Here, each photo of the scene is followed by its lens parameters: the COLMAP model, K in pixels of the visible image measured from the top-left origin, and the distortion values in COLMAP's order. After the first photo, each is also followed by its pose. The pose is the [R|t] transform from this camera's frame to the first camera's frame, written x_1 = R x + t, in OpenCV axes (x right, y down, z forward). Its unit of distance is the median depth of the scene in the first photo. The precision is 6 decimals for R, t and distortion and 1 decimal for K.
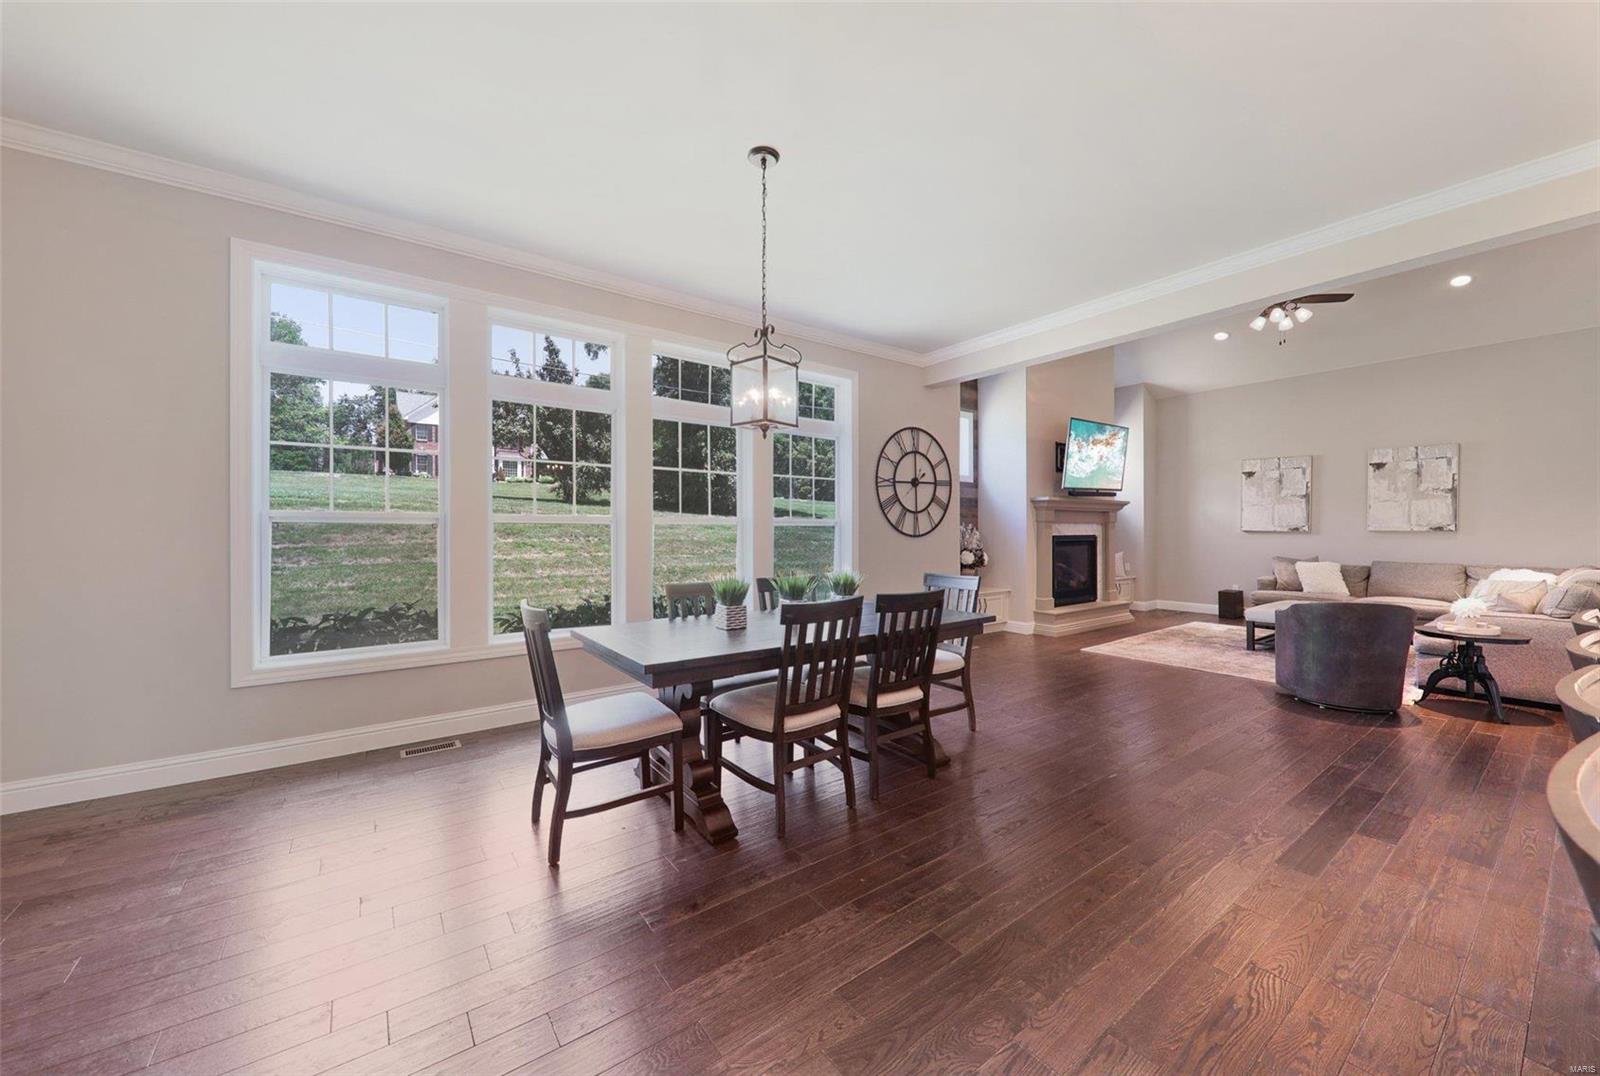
lens RADIAL K [[591.5, 0, 800.0], [0, 591.5, 538.0], [0, 0, 1]] dist [-0.000322, 0.000012]
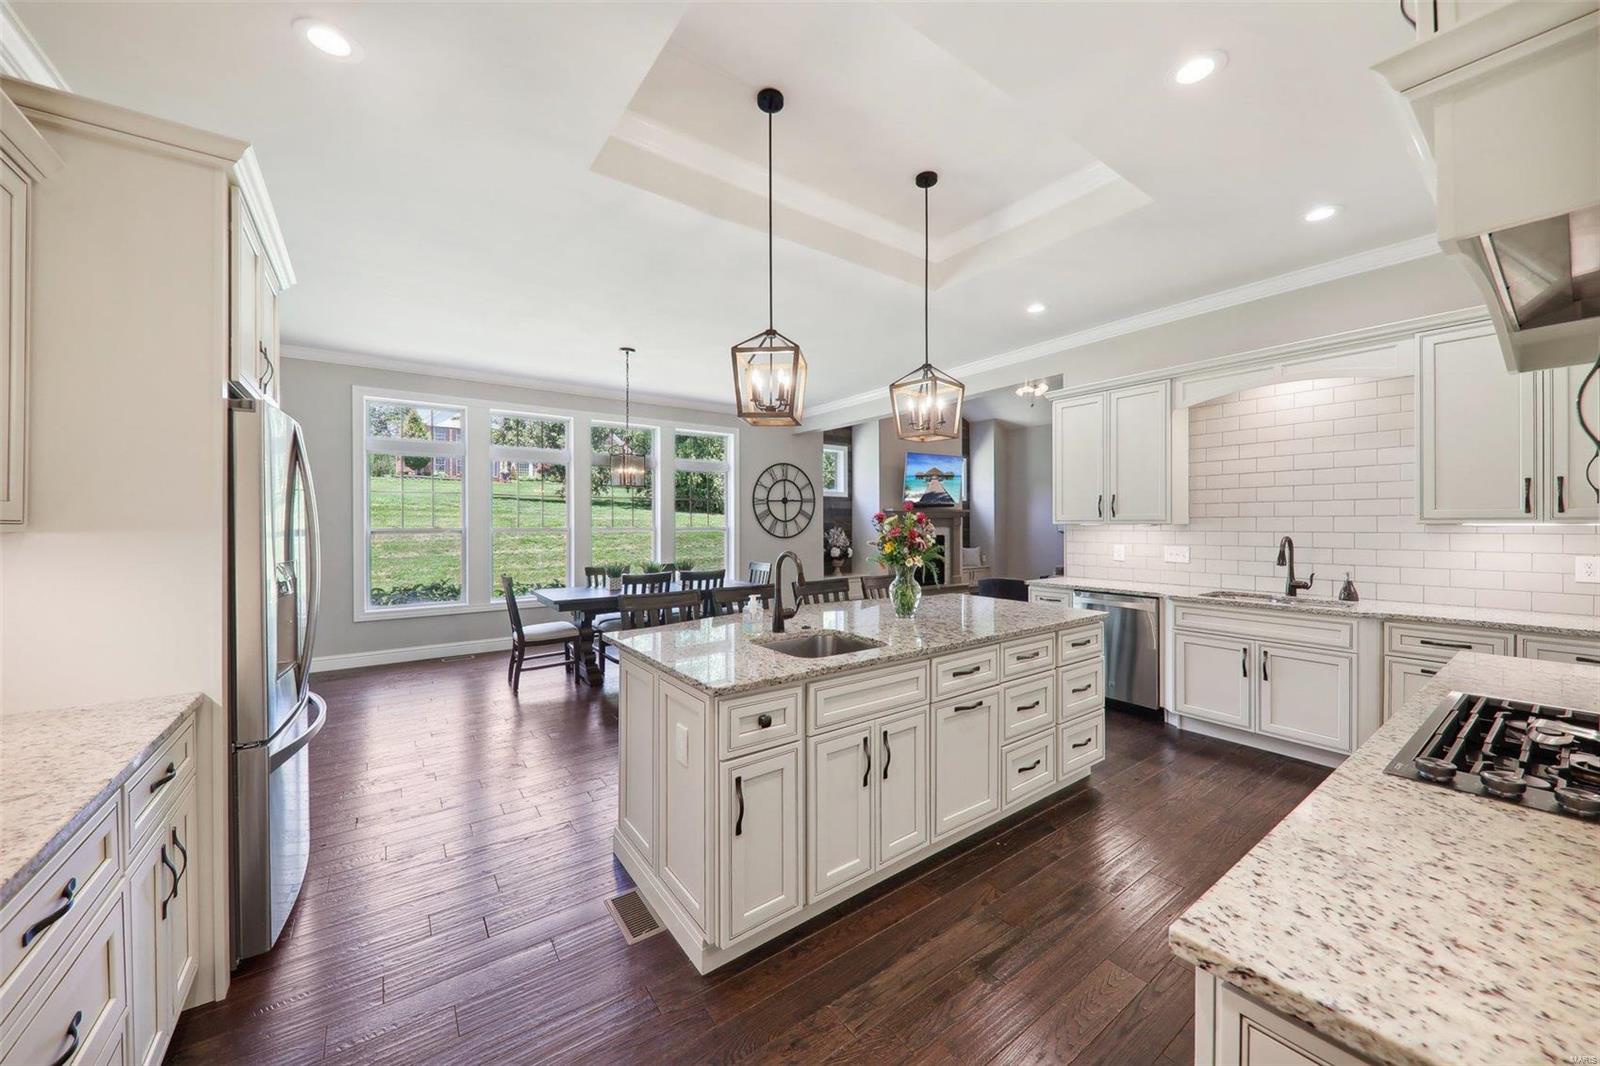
lens RADIAL K [[570.9, 0, 797.3], [0, 570.9, 526.2], [0, 0, 1]] dist [0.001330, -0.000010]
pose [[0.999965, -0.001259, -0.008309, 0.240198], [0.001170, 0.999942, -0.010687, -0.016405], [0.008322, 0.010677, 0.999908, -0.414405]]
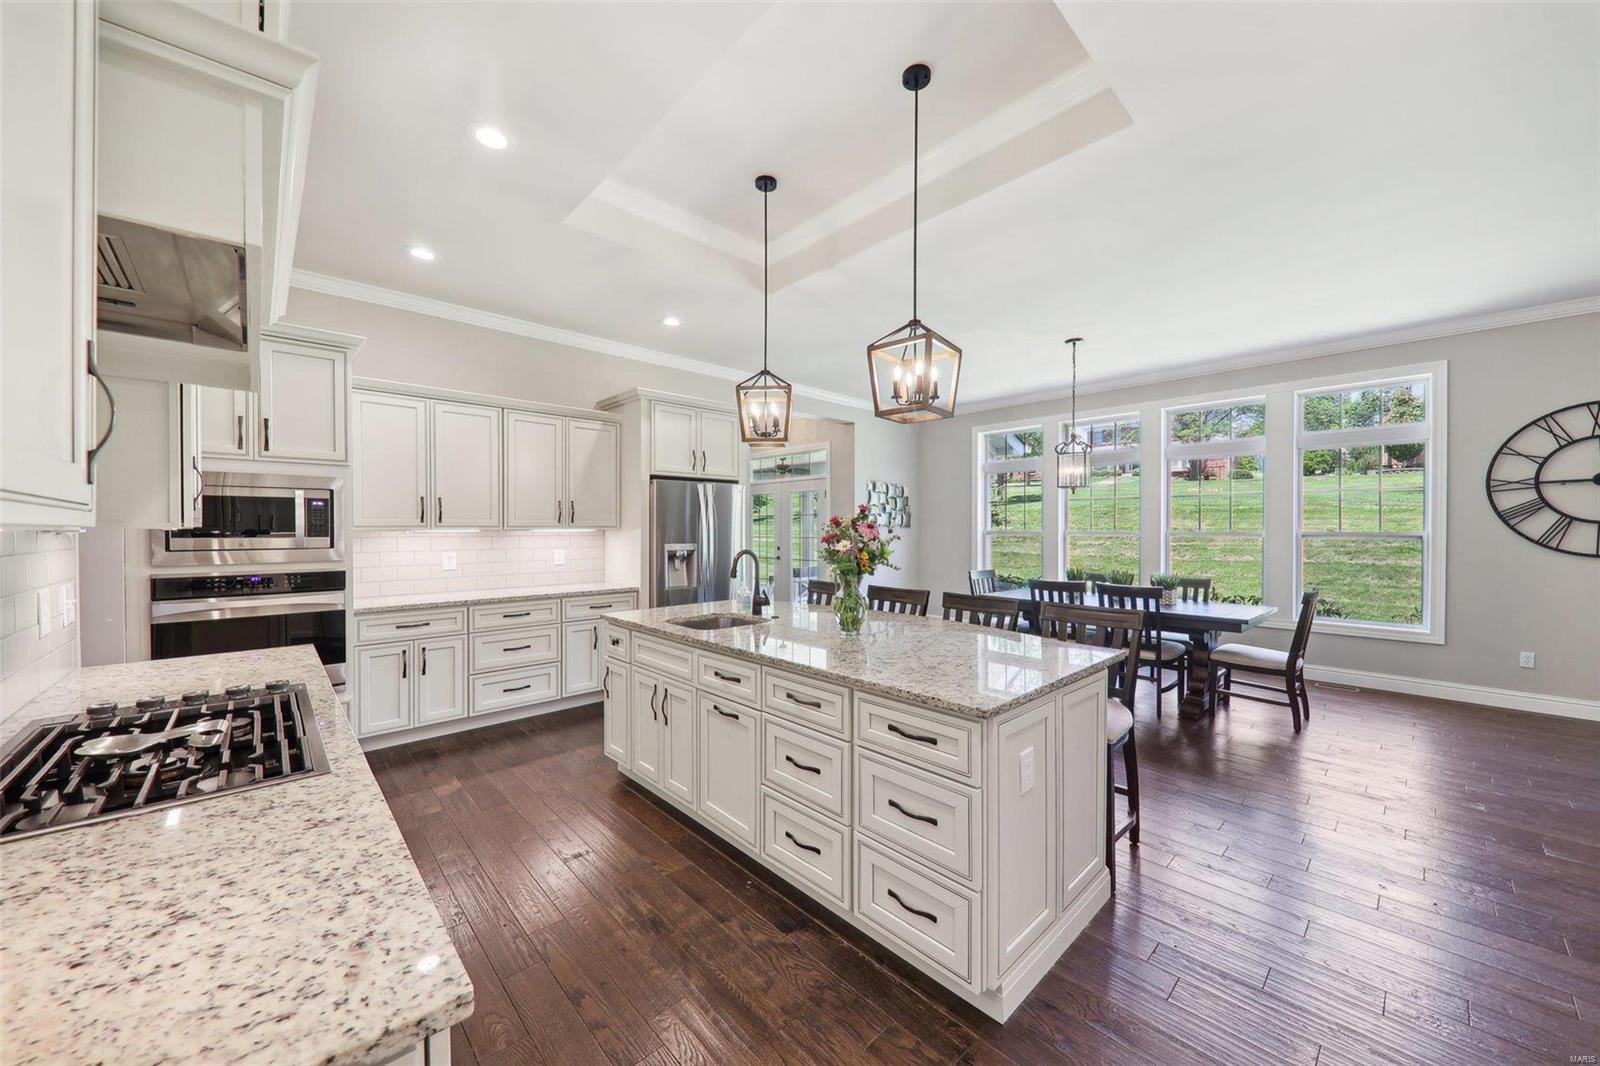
lens RADIAL K [[584.4, 0, 800.0], [0, 584.4, 533.0], [0, 0, 1]] dist [-0.022033, -0.000038]
pose [[0.113727, 0.010944, -0.993452, 0.751781], [-0.014771, 0.999847, 0.009324, -0.023111], [0.993402, 0.013613, 0.113872, -0.017659]]
